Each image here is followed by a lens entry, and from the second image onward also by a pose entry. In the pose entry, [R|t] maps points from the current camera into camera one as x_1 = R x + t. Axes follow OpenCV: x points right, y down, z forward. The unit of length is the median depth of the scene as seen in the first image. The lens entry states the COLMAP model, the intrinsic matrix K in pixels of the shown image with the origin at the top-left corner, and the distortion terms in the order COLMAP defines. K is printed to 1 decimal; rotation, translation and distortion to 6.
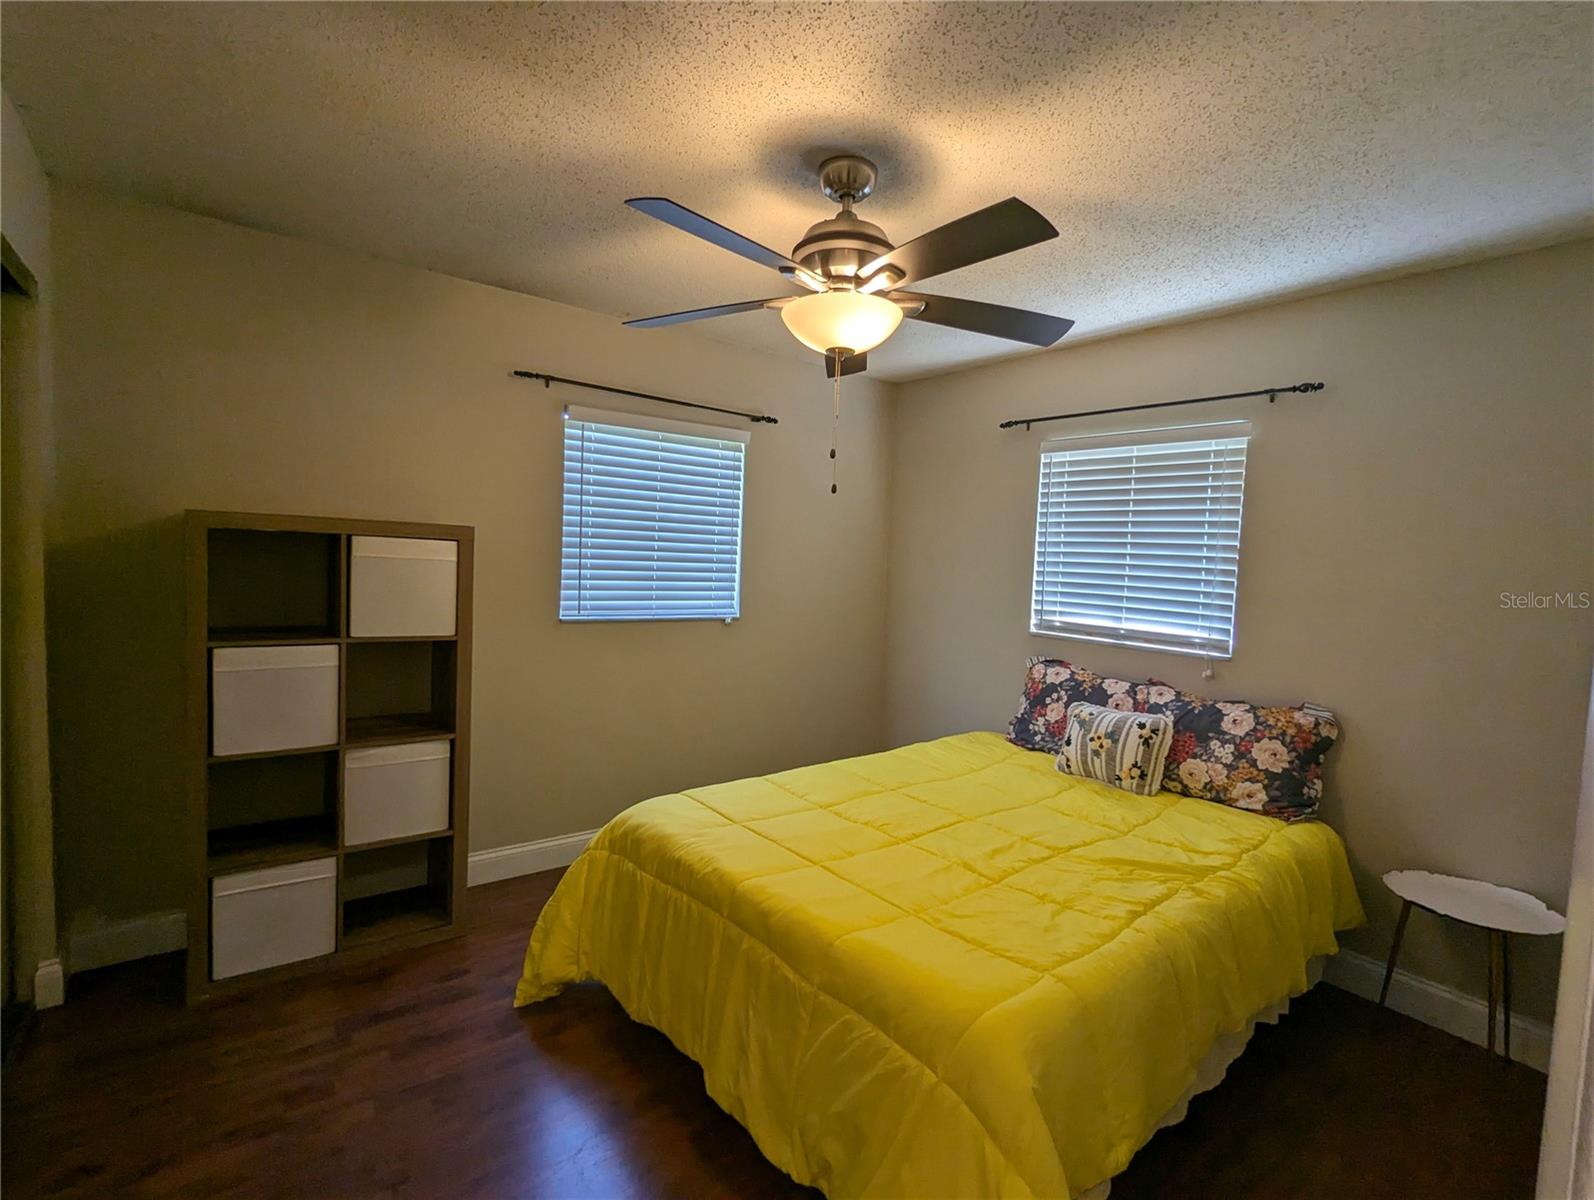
lens RADIAL K [[752.5, 0, 800.3], [0, 752.5, 598.0], [0, 0, 1]] dist [-0.005632, 0.001777]
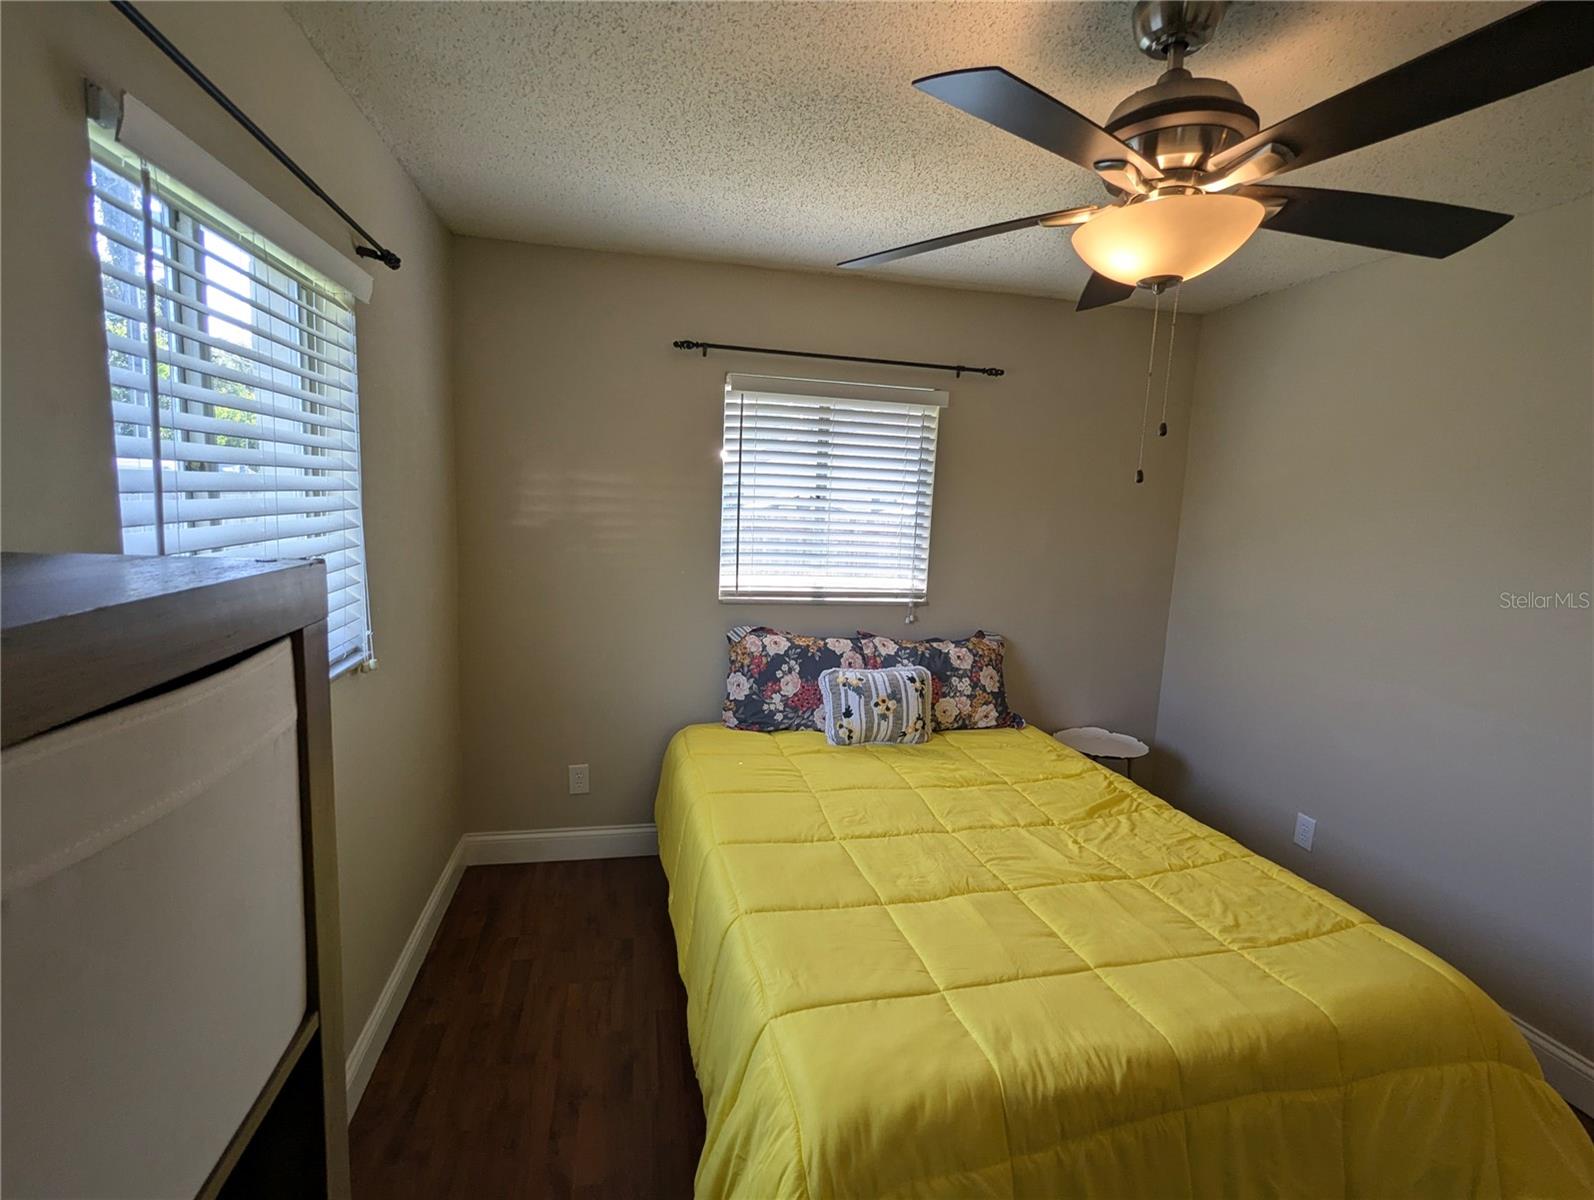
lens RADIAL K [[752.5, 0, 797.6], [0, 752.5, 598.8], [0, 0, 1]] dist [-0.005632, 0.001777]
pose [[0.435076, -0.145475, 0.888564, -0.519757], [0.029849, 0.988649, 0.147246, -0.098962], [-0.899899, -0.037540, 0.434480, 0.673875]]
